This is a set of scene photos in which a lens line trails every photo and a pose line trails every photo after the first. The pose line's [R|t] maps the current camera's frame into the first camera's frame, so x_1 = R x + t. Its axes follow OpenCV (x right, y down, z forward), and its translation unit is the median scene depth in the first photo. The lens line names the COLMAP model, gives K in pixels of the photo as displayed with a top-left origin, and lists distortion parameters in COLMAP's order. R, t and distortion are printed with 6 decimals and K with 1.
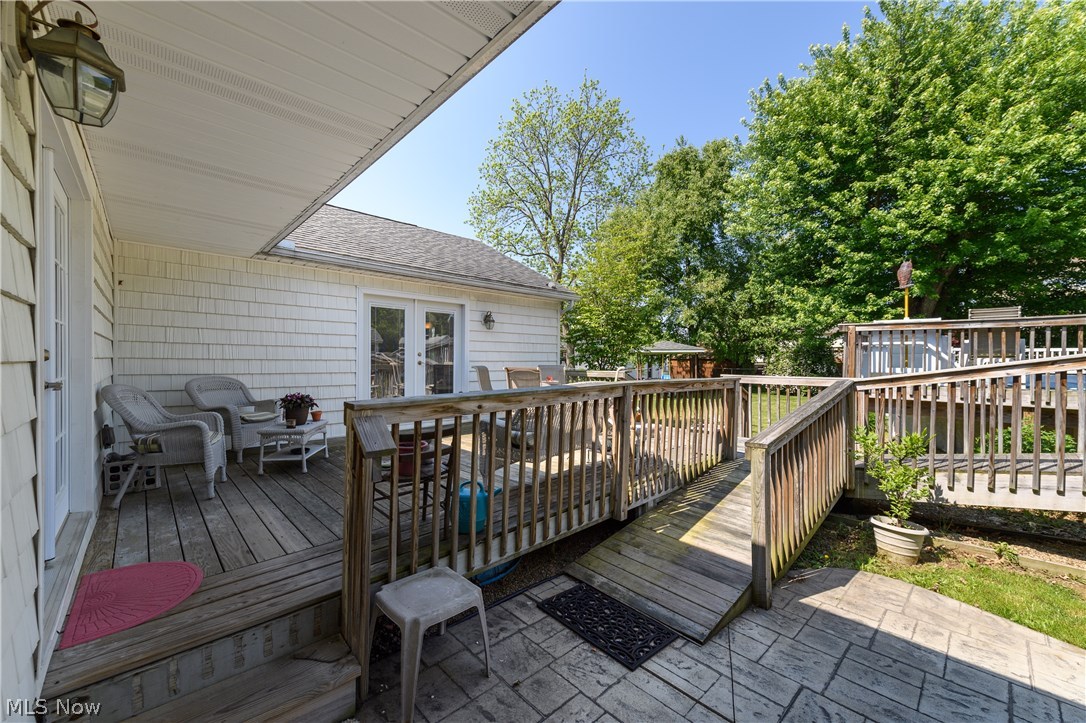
lens RADIAL K [[423.1, 0, 542.0], [0, 423.1, 364.0], [0, 0, 1]] dist [0.013740, -0.005643]
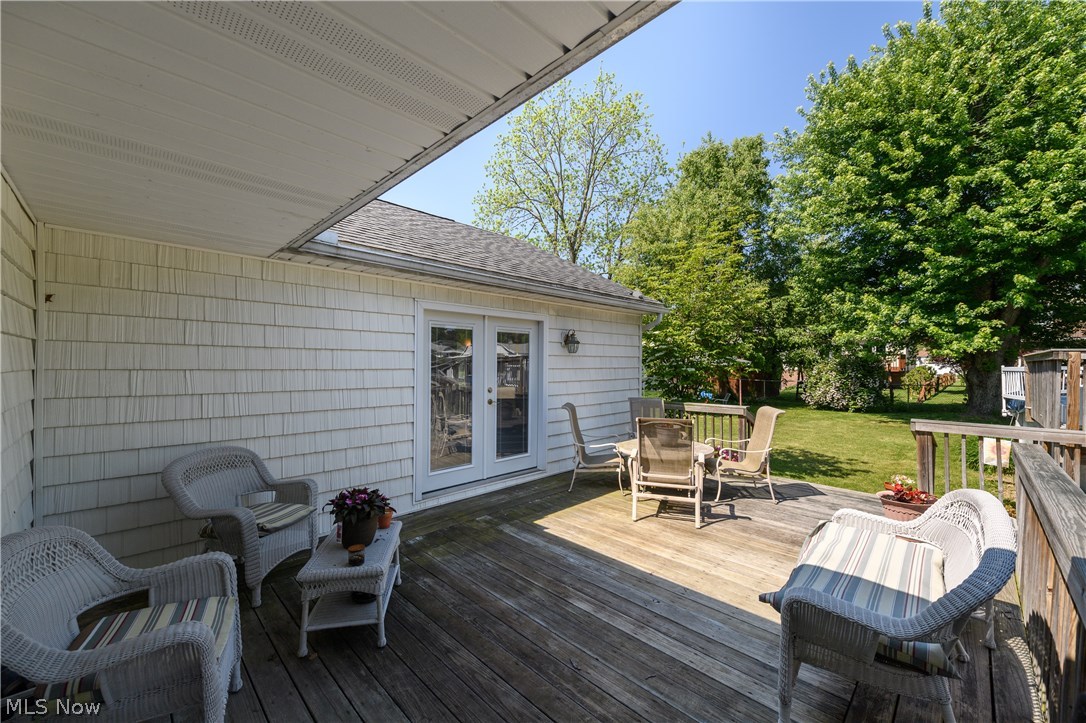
lens RADIAL K [[423.1, 0, 542.0], [0, 423.1, 364.0], [0, 0, 1]] dist [0.013740, -0.005643]
pose [[0.999621, -0.001166, 0.027493, -0.124987], [0.001384, 0.999968, -0.007920, -0.035565], [-0.027483, 0.007955, 0.999591, 0.150269]]
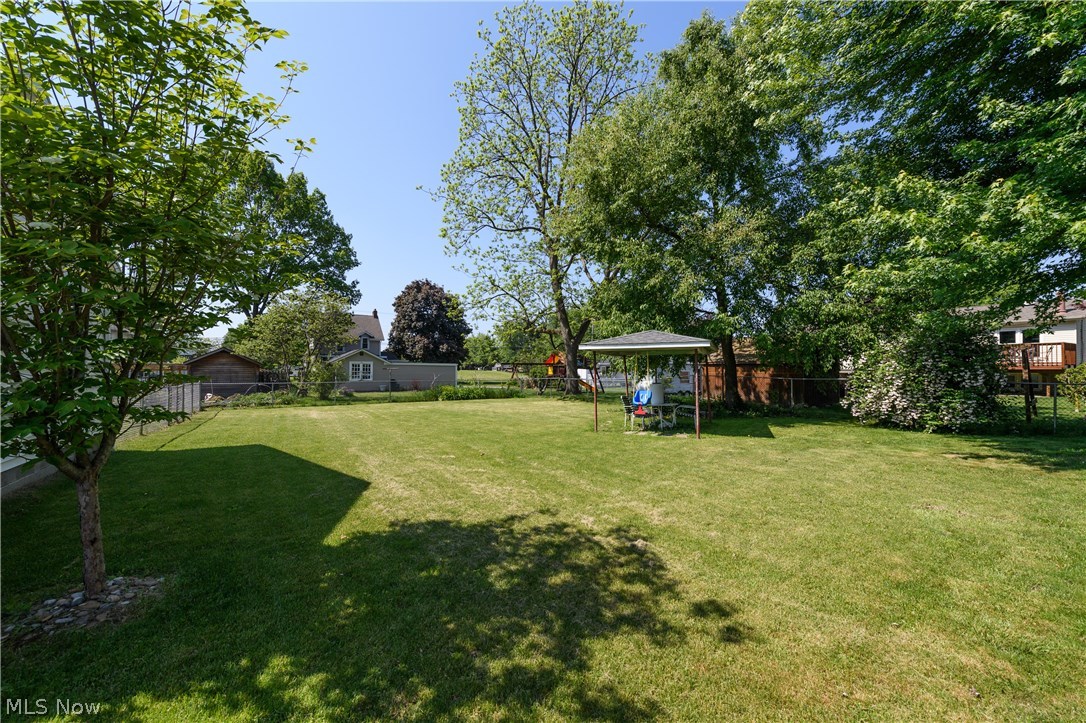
lens RADIAL K [[423.1, 0, 542.0], [0, 423.1, 364.0], [0, 0, 1]] dist [0.013740, -0.005643]
pose [[0.982687, -0.004204, -0.185226, 0.396523], [-0.000128, 0.999727, -0.023371, 0.007727], [0.185273, 0.022990, 0.982418, 0.643759]]
